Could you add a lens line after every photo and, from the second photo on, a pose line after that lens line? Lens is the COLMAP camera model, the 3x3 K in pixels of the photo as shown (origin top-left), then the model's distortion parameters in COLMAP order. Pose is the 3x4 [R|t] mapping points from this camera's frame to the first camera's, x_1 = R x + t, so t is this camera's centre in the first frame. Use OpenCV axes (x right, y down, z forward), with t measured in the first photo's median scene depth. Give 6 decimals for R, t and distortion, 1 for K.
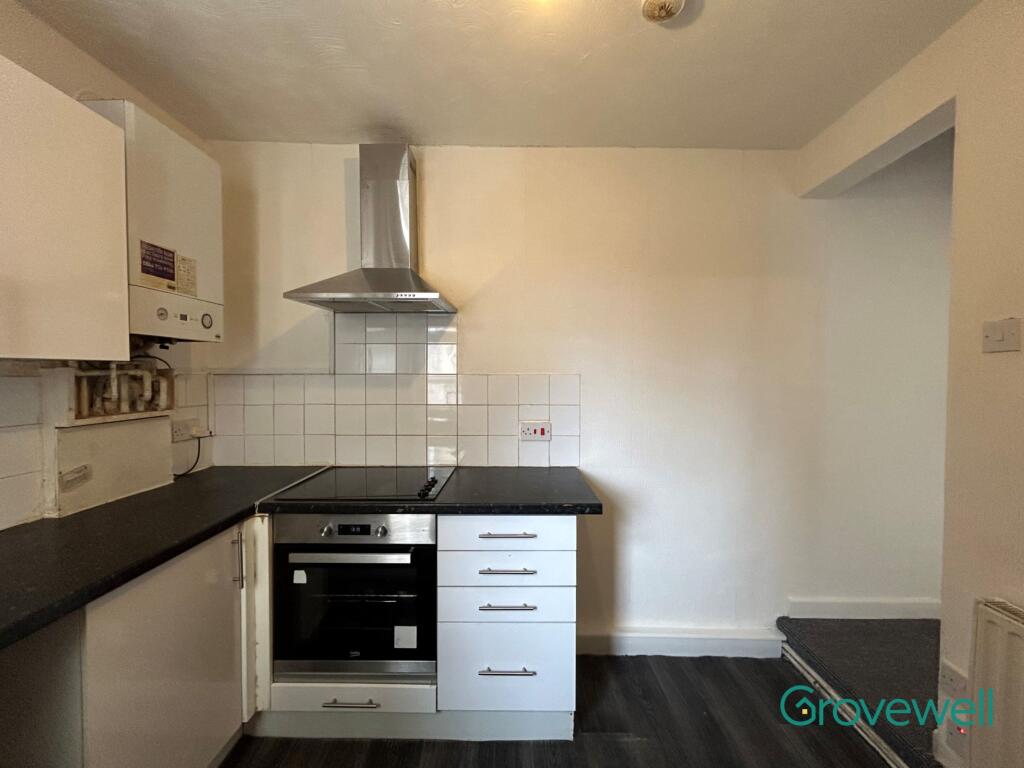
lens RADIAL K [[416.6, 0, 512.1], [0, 416.6, 382.3], [0, 0, 1]] dist [0.001943, 0.000550]
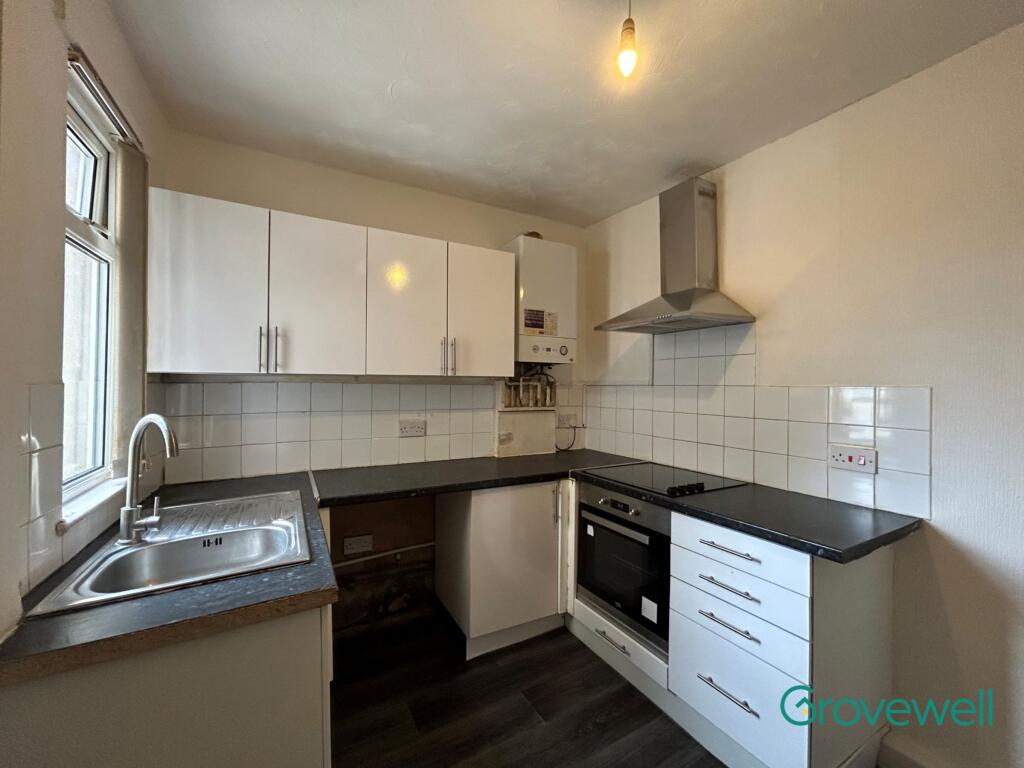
lens RADIAL K [[416.6, 0, 512.1], [0, 416.6, 382.3], [0, 0, 1]] dist [0.001943, 0.000550]
pose [[0.504042, -0.003877, -0.863671, 0.559812], [-0.027733, 0.999402, -0.020672, 0.010382], [0.863234, 0.034371, 0.503632, 0.058582]]
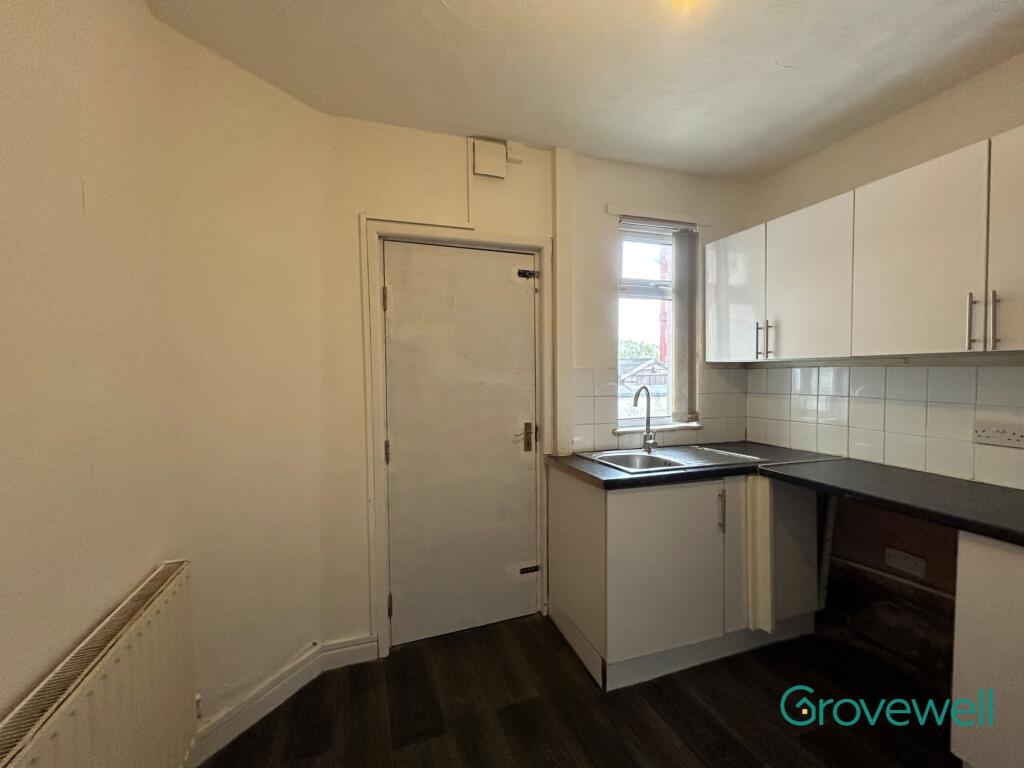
lens RADIAL K [[416.6, 0, 512.1], [0, 416.6, 382.3], [0, 0, 1]] dist [0.001943, 0.000550]
pose [[-0.935086, 0.008320, -0.354324, 0.504768], [-0.009335, 0.998799, 0.048090, -0.002566], [0.354298, 0.048276, -0.933885, 1.069640]]
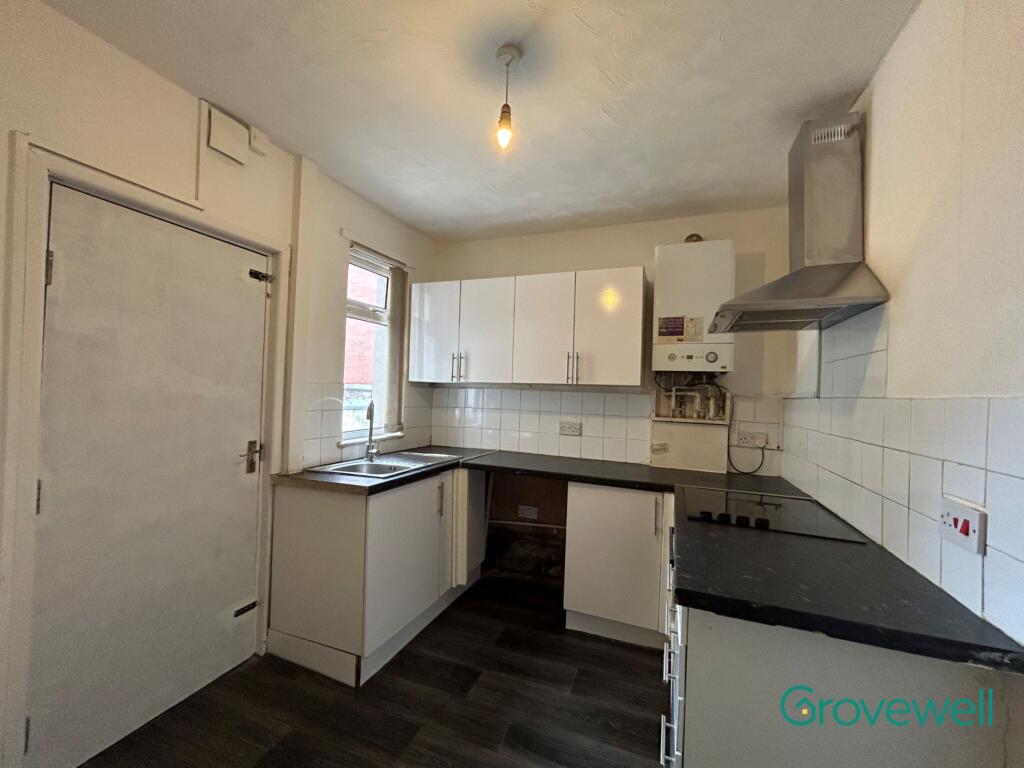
lens RADIAL K [[416.6, 0, 512.1], [0, 416.6, 382.3], [0, 0, 1]] dist [0.001943, 0.000550]
pose [[-0.342037, -0.036311, -0.938985, 0.888068], [-0.058560, 0.998135, -0.017267, 0.001471], [0.937860, 0.049081, -0.343525, 0.931448]]
